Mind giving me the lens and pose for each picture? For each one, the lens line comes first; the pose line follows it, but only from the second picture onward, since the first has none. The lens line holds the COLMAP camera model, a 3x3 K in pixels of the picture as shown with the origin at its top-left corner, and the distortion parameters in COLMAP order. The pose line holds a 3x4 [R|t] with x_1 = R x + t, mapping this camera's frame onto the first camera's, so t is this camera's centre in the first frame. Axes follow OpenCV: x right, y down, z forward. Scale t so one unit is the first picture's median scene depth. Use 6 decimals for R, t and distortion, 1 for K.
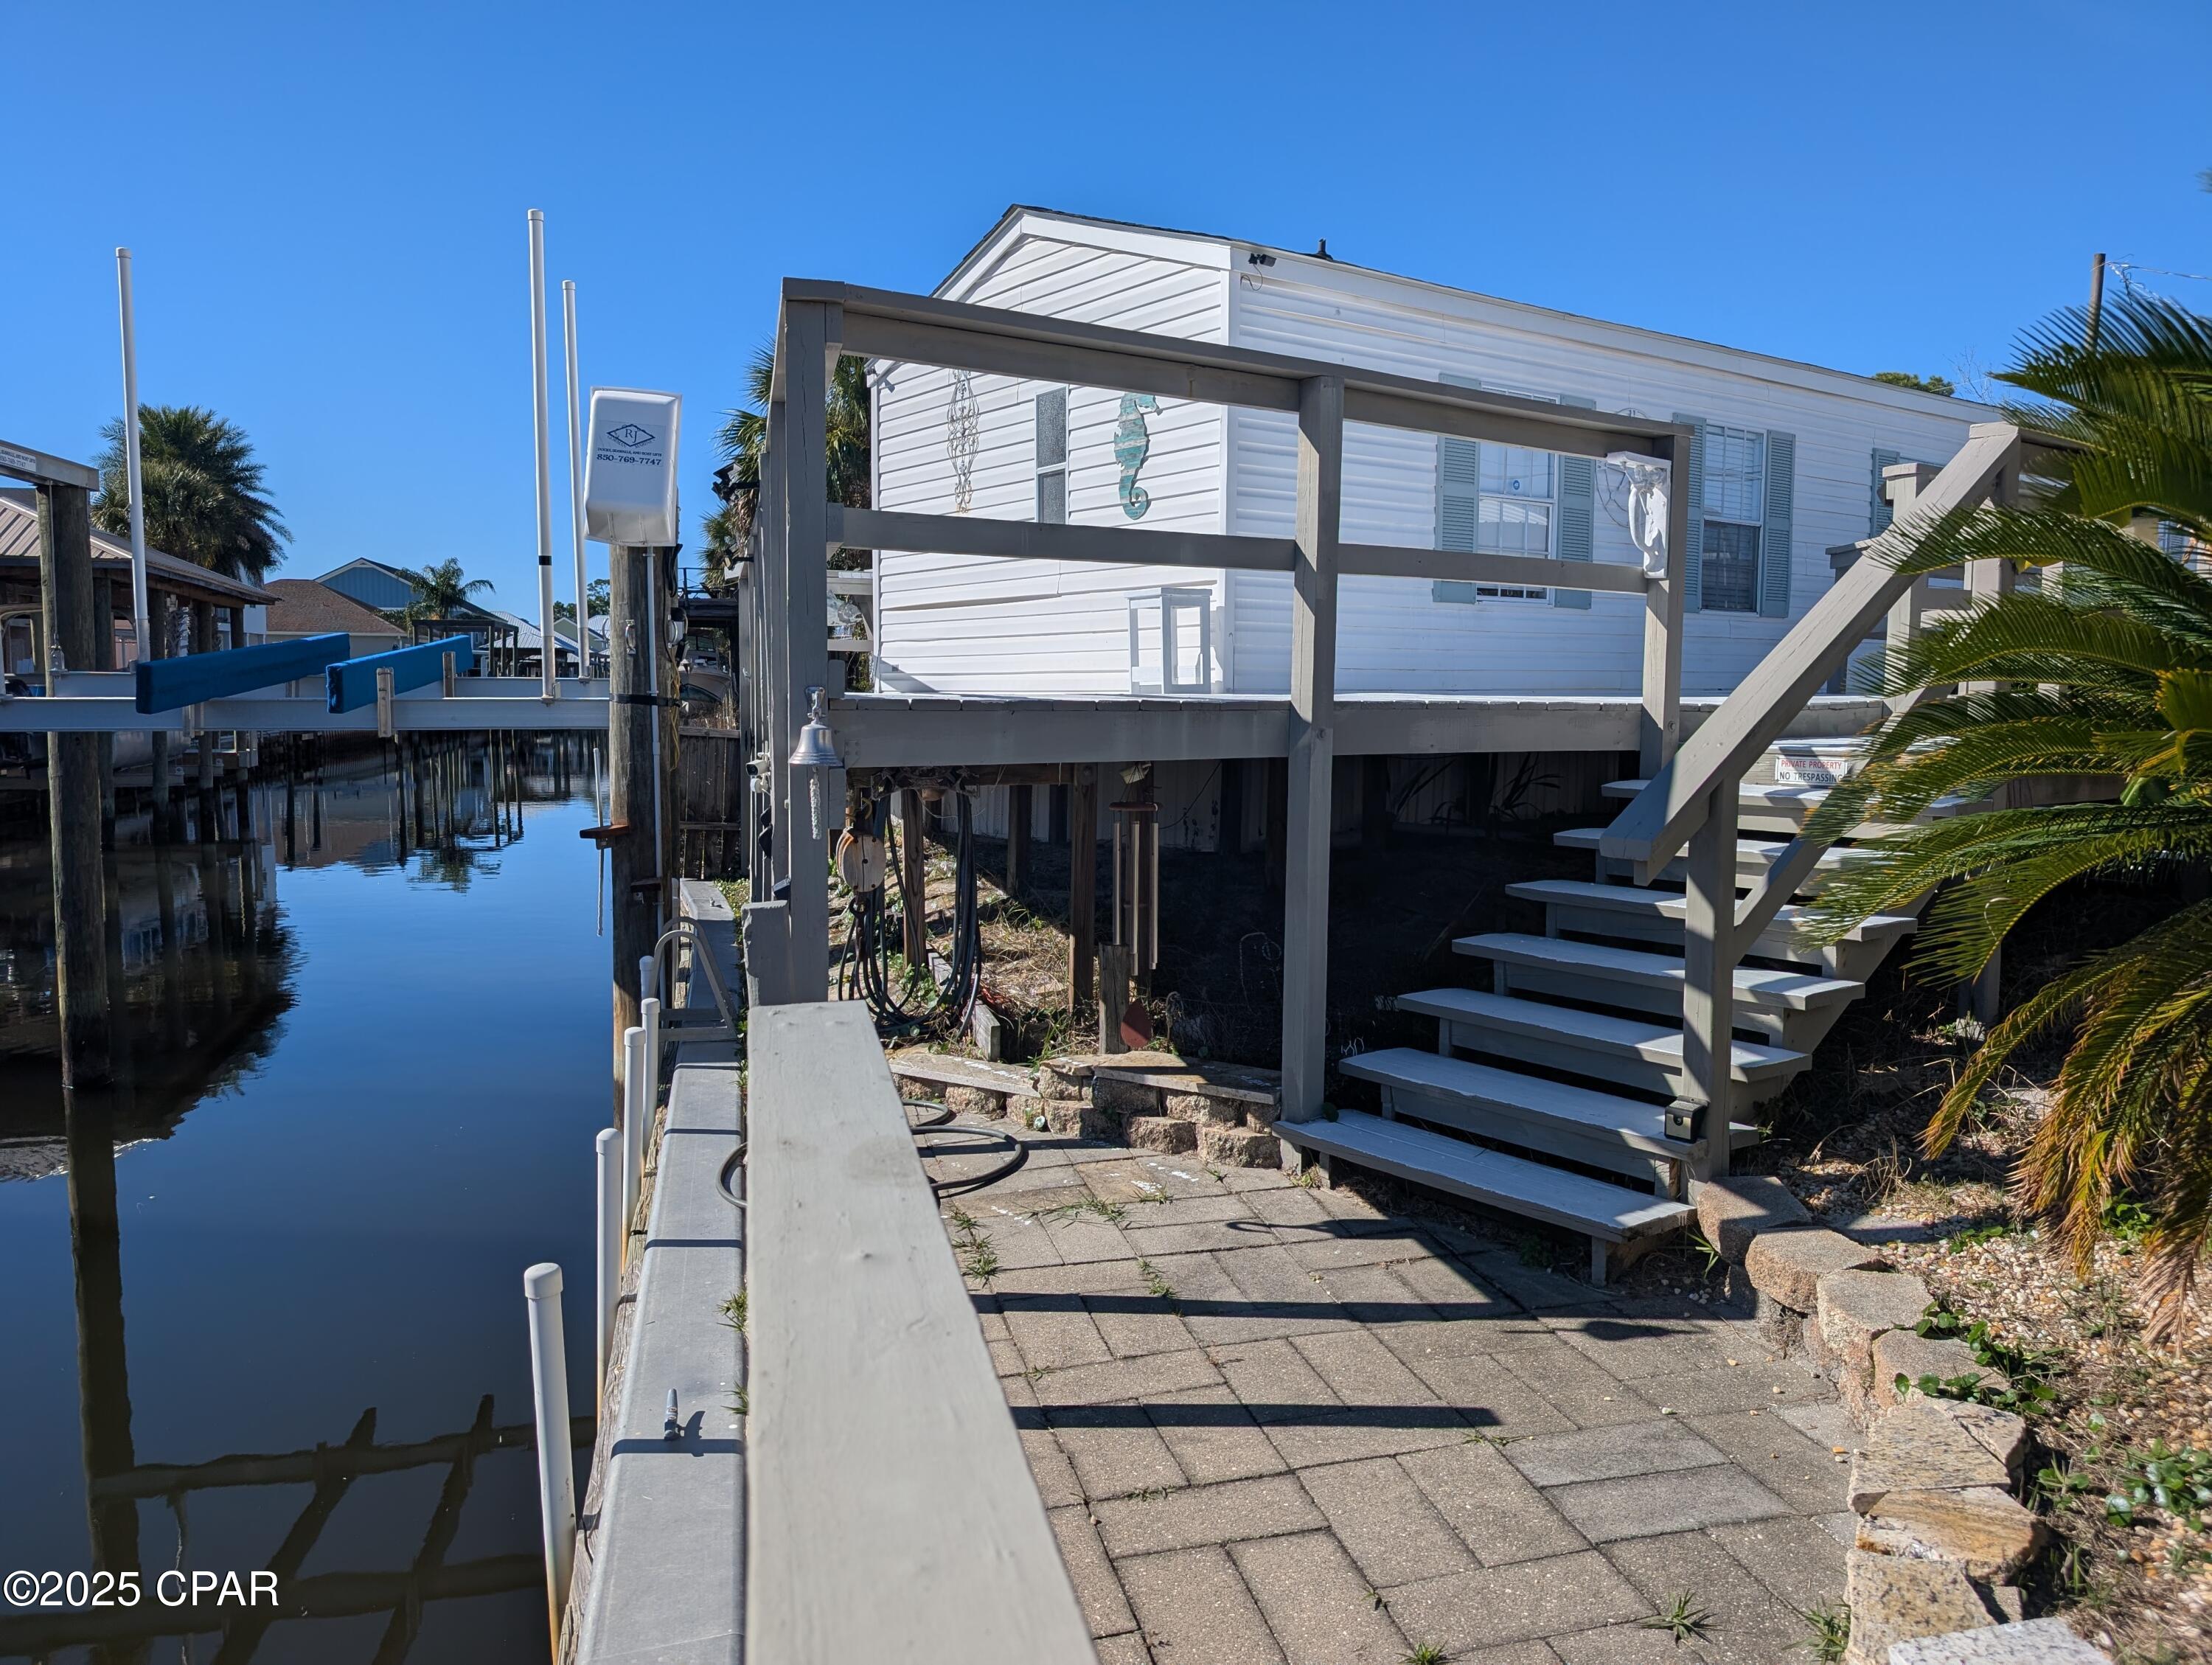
lens RADIAL K [[1581.3, 0, 1099.1], [0, 1581.3, 830.3], [0, 0, 1]] dist [0.025679, -0.017200]
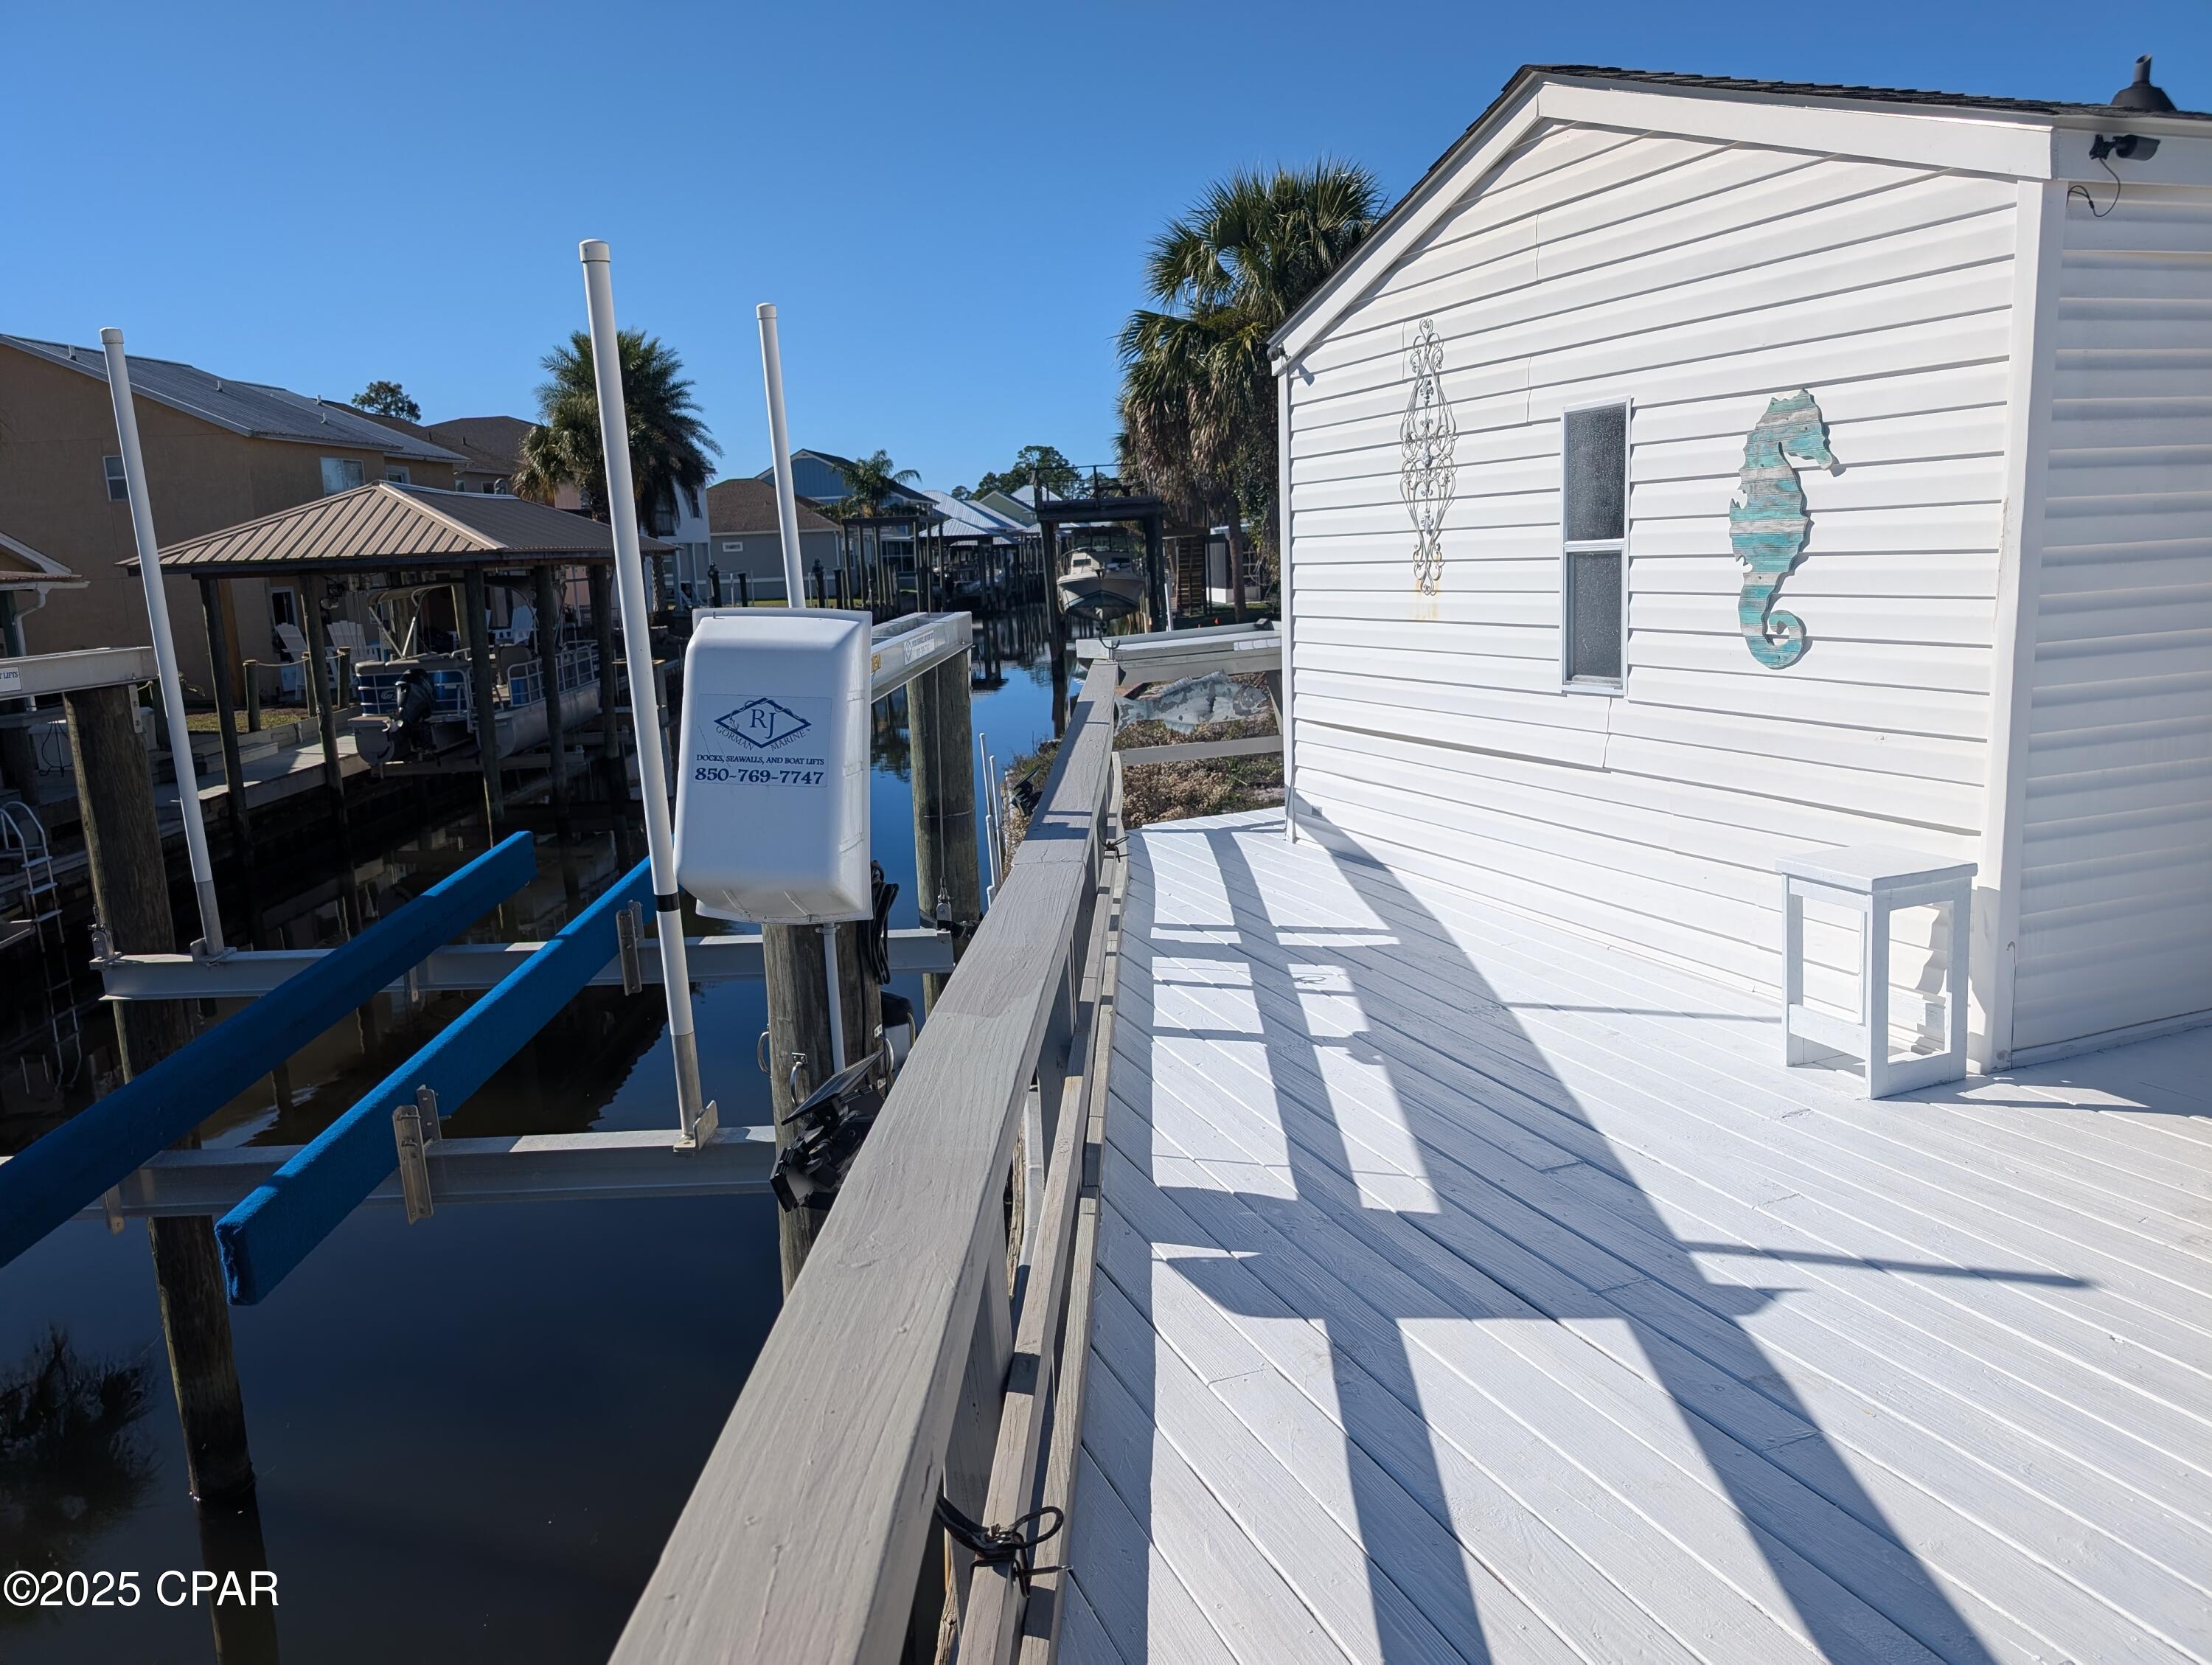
lens RADIAL K [[1581.3, 0, 1115.5], [0, 1581.3, 831.6], [0, 0, 1]] dist [0.025679, -0.017200]
pose [[0.966417, 0.000232, -0.256979, -0.049020], [0.025277, 0.995064, 0.095957, -0.184592], [0.255733, -0.099230, 0.961641, 0.401344]]
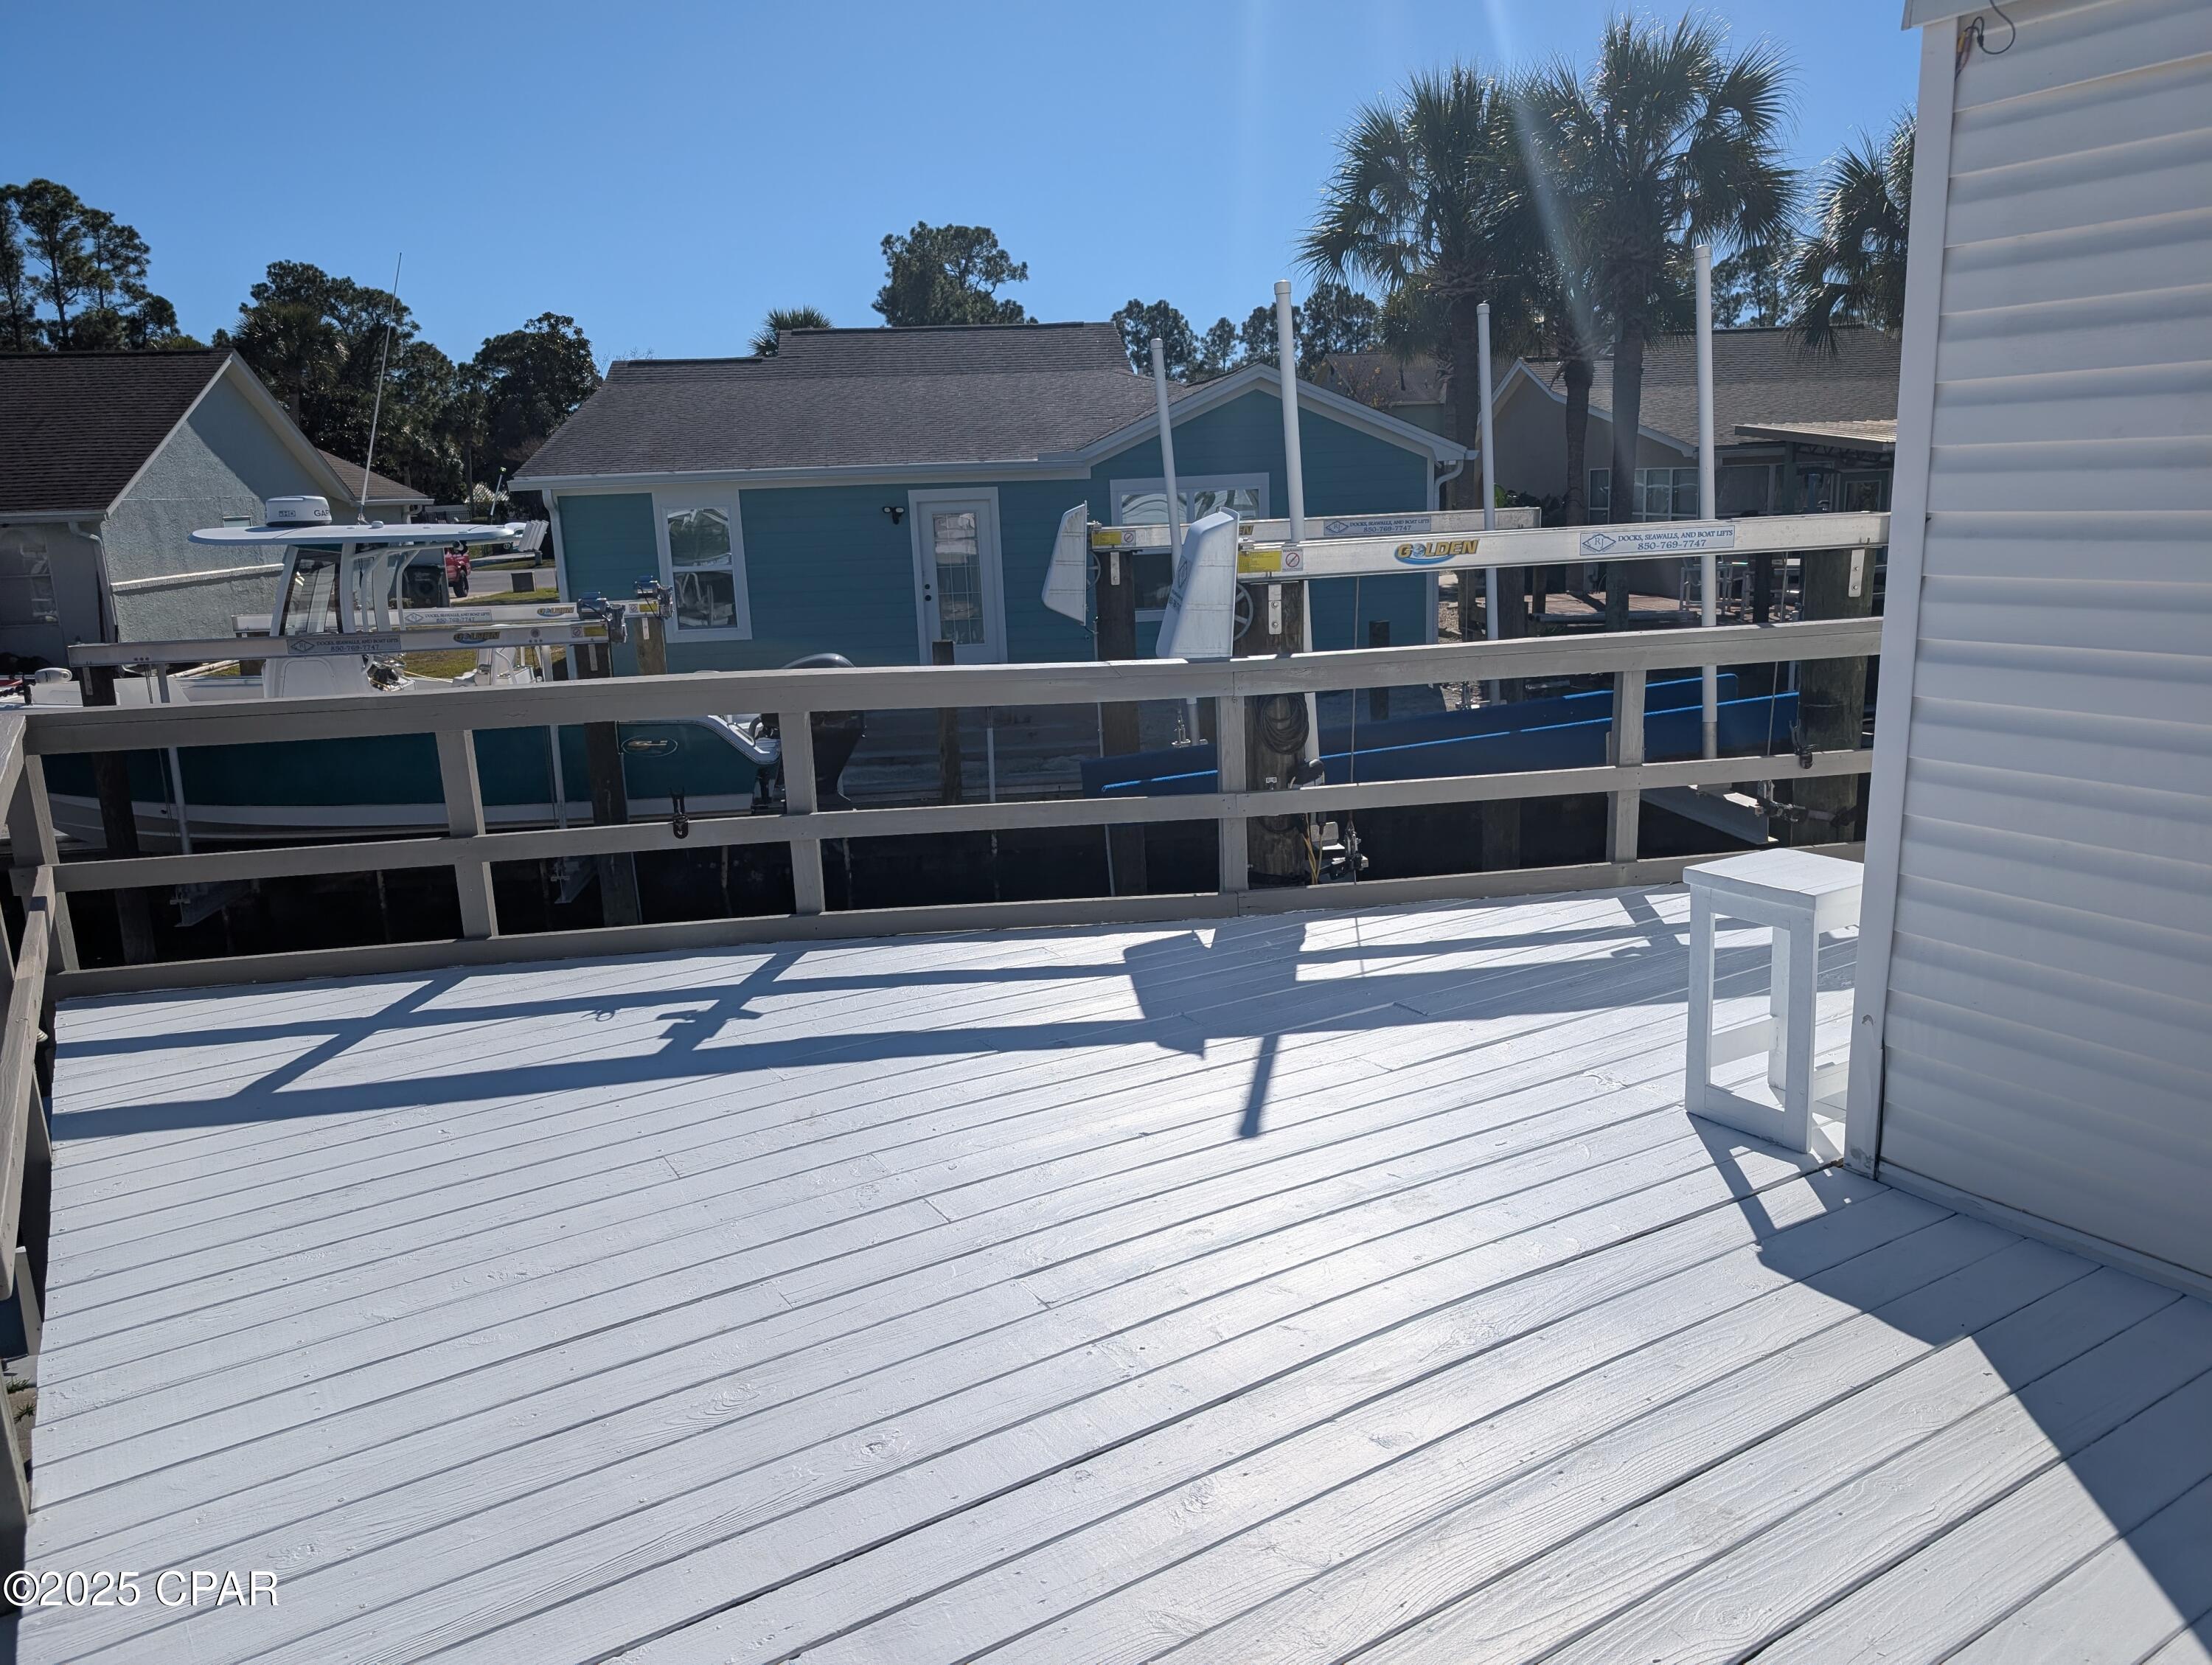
lens RADIAL K [[1581.3, 0, 1103.2], [0, 1581.3, 833.2], [0, 0, 1]] dist [0.025679, -0.017200]
pose [[-0.086395, 0.206202, -0.974688, 0.407795], [-0.051067, 0.976143, 0.211036, -0.208377], [0.994951, 0.068007, -0.073804, 0.731745]]
